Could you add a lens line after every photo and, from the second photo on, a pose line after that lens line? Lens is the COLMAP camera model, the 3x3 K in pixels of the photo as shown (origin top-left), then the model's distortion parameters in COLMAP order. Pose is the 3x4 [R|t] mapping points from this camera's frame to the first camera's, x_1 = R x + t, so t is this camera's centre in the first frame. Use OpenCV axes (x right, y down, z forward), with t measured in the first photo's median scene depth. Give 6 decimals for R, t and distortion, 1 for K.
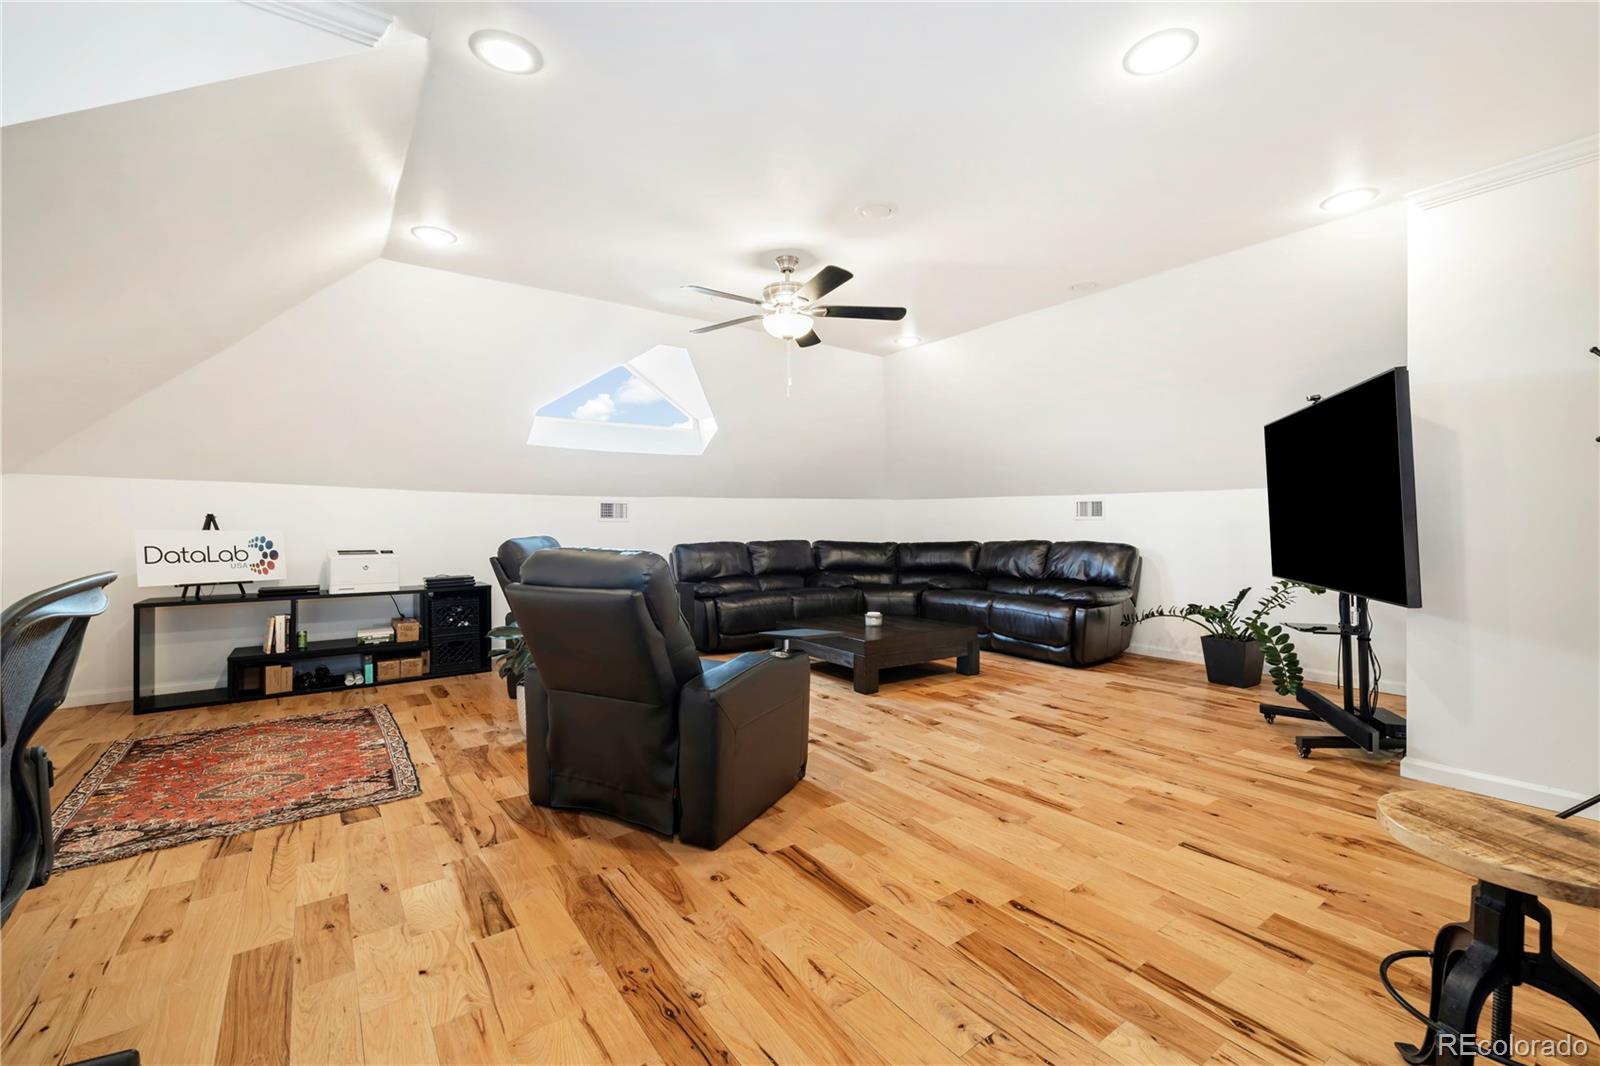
lens RADIAL K [[676.2, 0, 795.9], [0, 676.2, 527.6], [0, 0, 1]] dist [-0.001298, -0.000172]
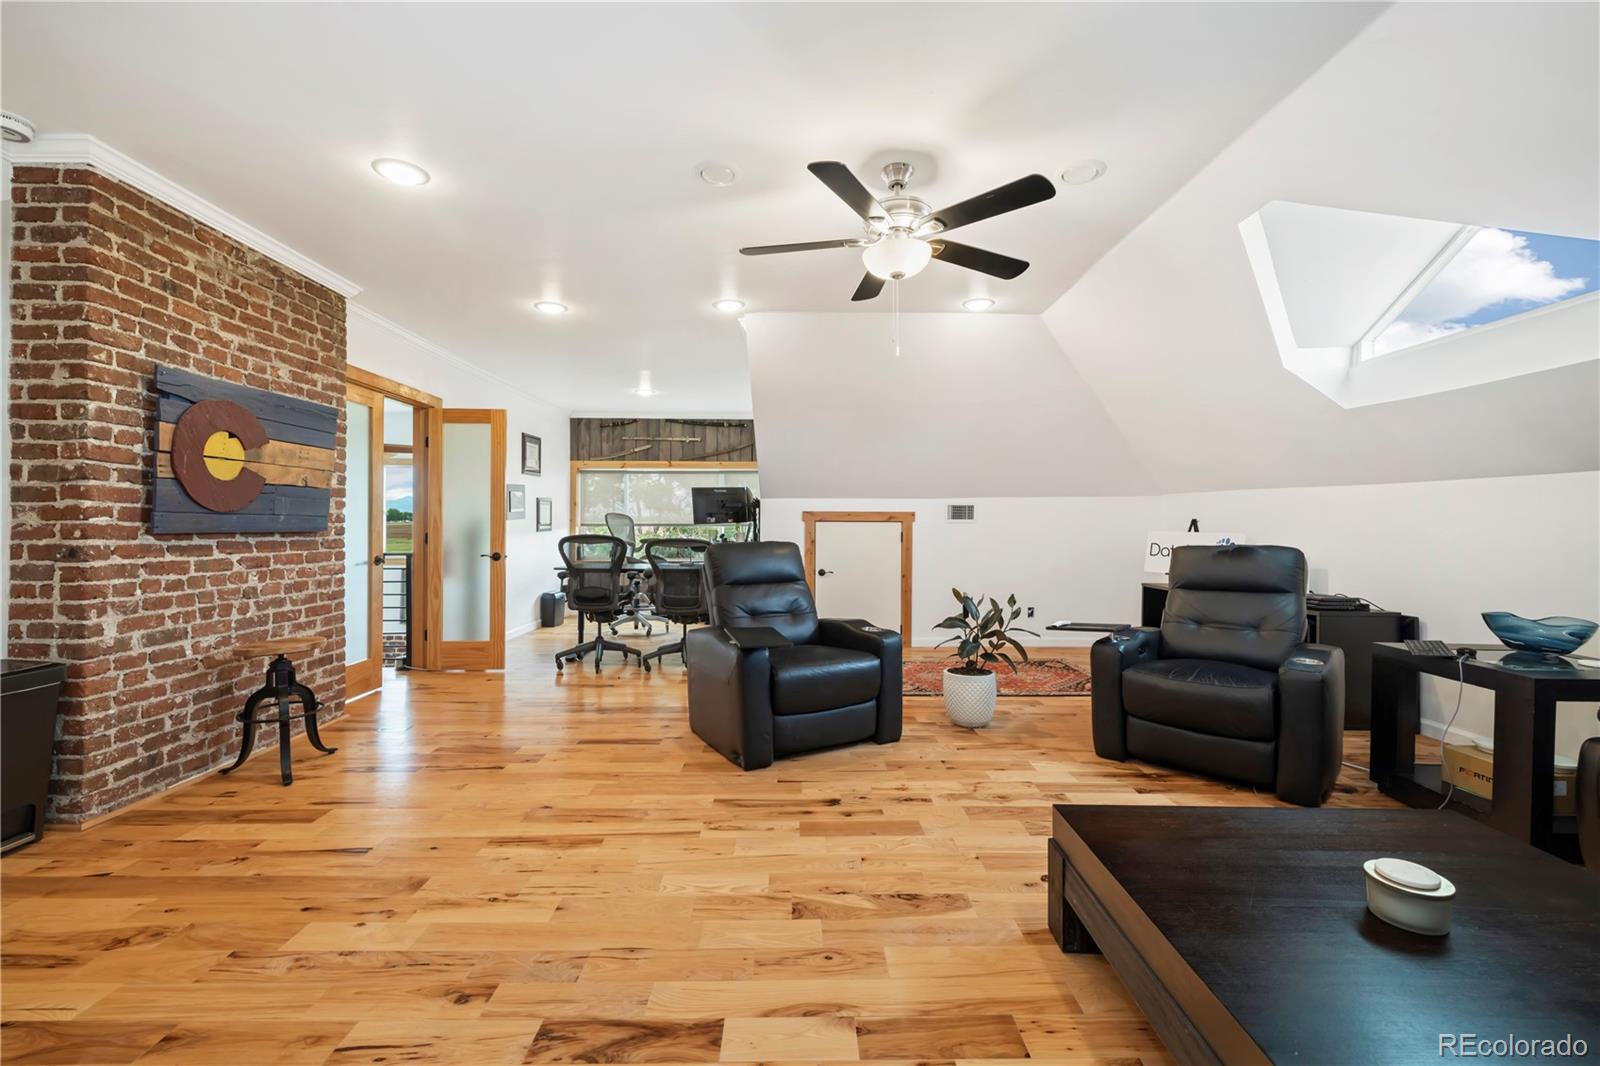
lens RADIAL K [[676.2, 0, 796.5], [0, 676.2, 530.3], [0, 0, 1]] dist [-0.001298, -0.000172]
pose [[-0.582842, 0.005474, -0.812567, 0.756528], [-0.007048, 0.999906, 0.011791, -0.010662], [0.812555, 0.012599, -0.582749, 1.560791]]
